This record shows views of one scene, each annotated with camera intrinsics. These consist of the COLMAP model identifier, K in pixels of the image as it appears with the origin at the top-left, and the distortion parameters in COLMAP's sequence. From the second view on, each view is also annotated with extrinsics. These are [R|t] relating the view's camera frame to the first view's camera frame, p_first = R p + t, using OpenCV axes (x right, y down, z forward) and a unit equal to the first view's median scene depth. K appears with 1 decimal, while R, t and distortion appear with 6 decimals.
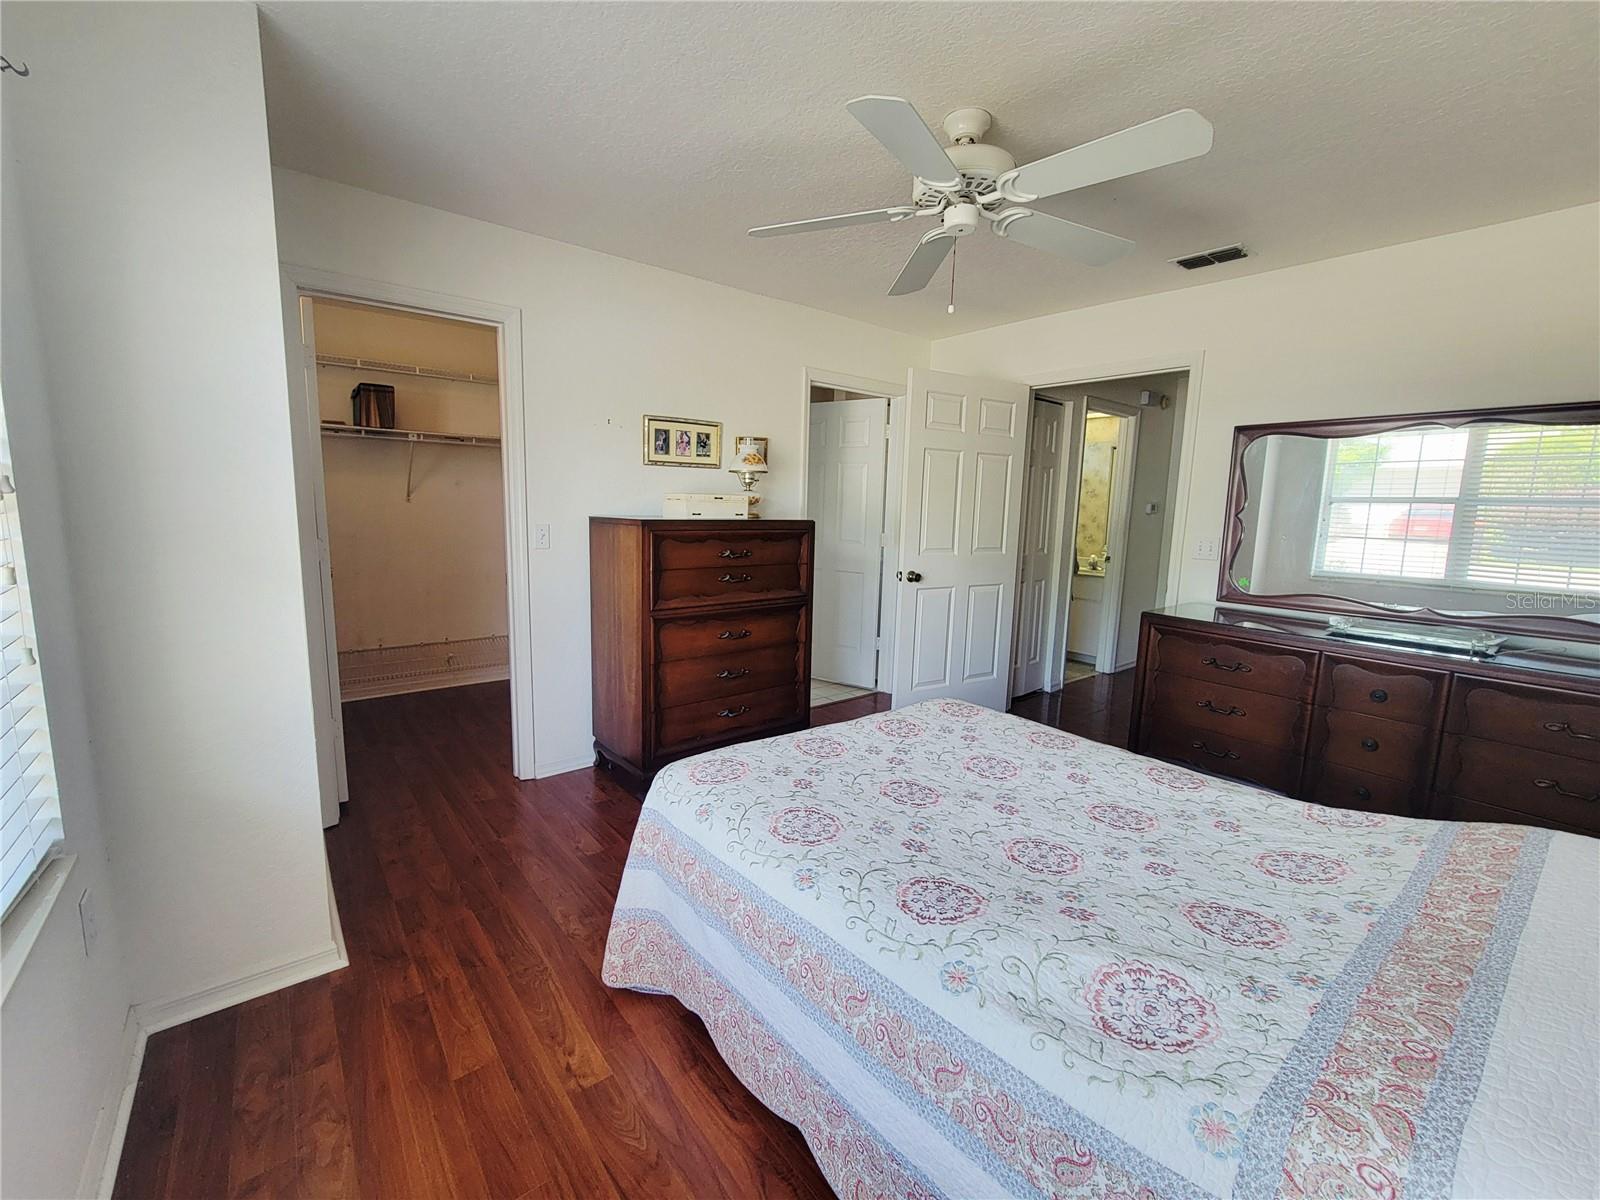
lens RADIAL K [[650.6, 0, 789.6], [0, 650.6, 597.2], [0, 0, 1]] dist [-0.001096, -0.000010]
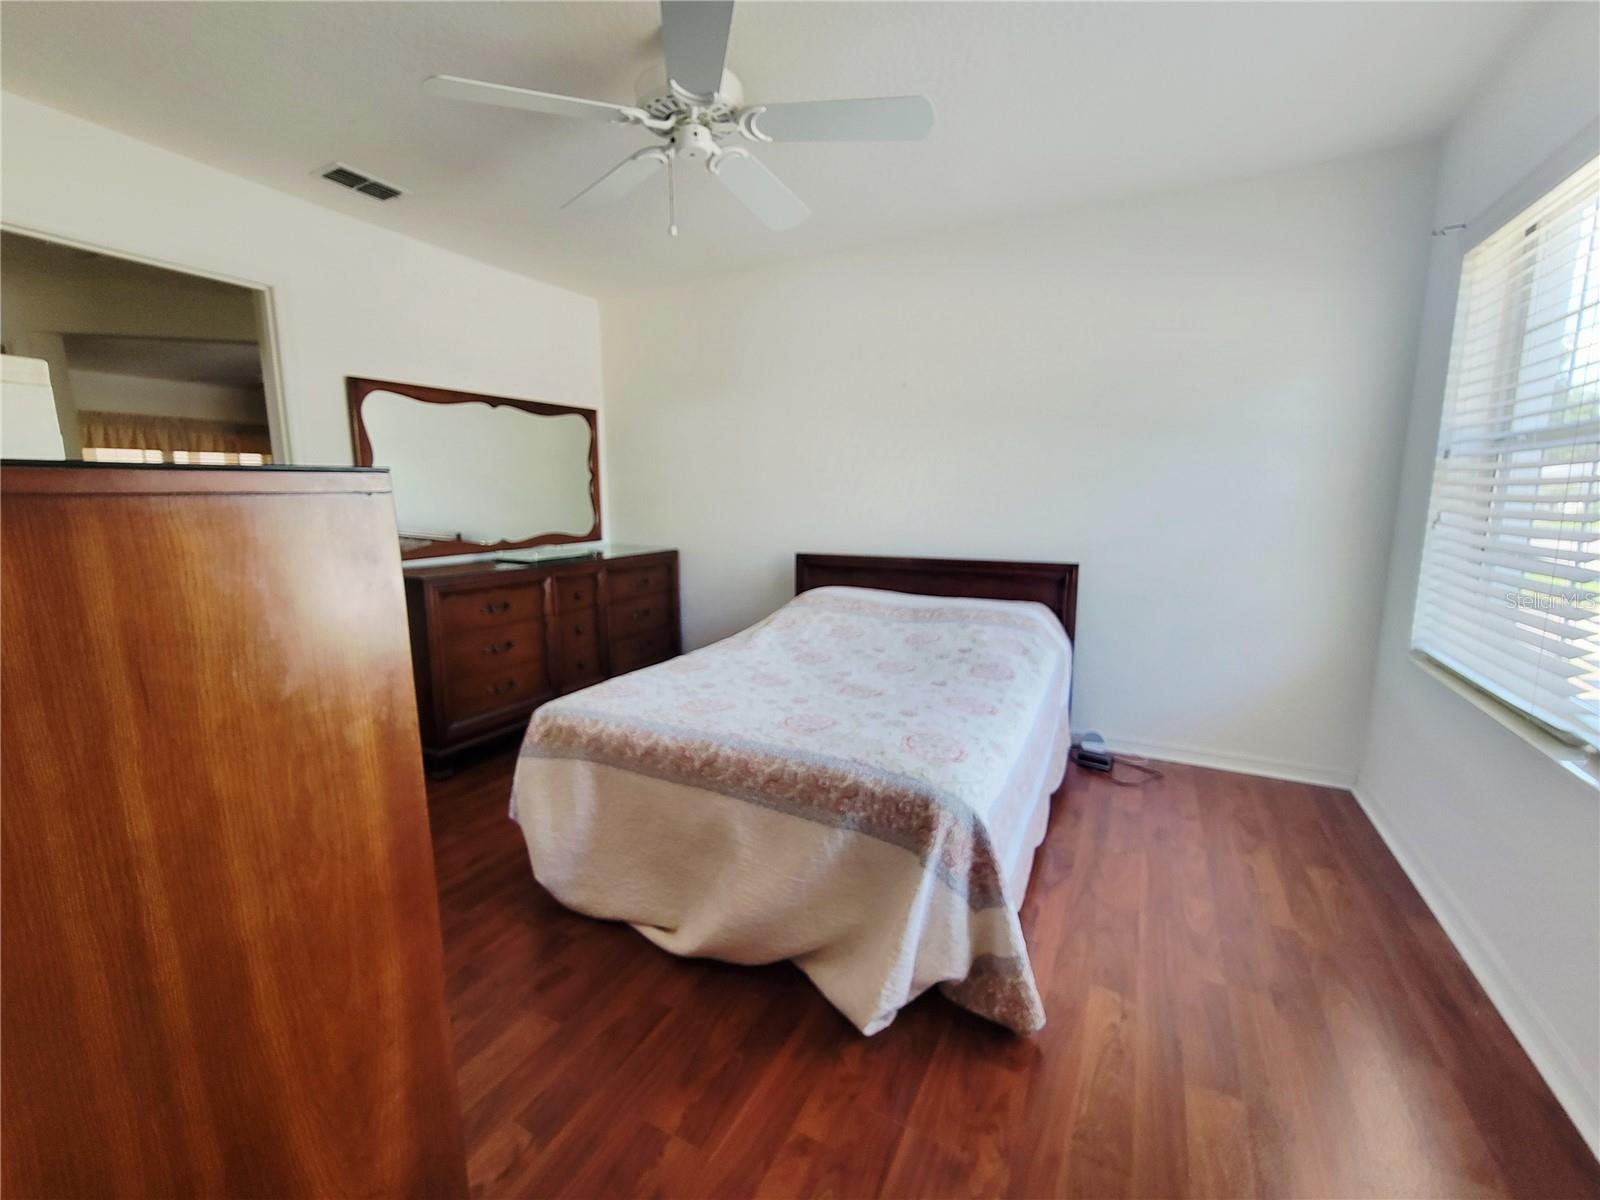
lens RADIAL K [[650.6, 0, 789.6], [0, 650.6, 597.2], [0, 0, 1]] dist [-0.001096, -0.000010]
pose [[-0.387464, -0.162856, 0.907386, -0.714520], [0.122976, 0.966345, 0.225950, -0.139889], [-0.913646, 0.199134, -0.354397, 1.283857]]
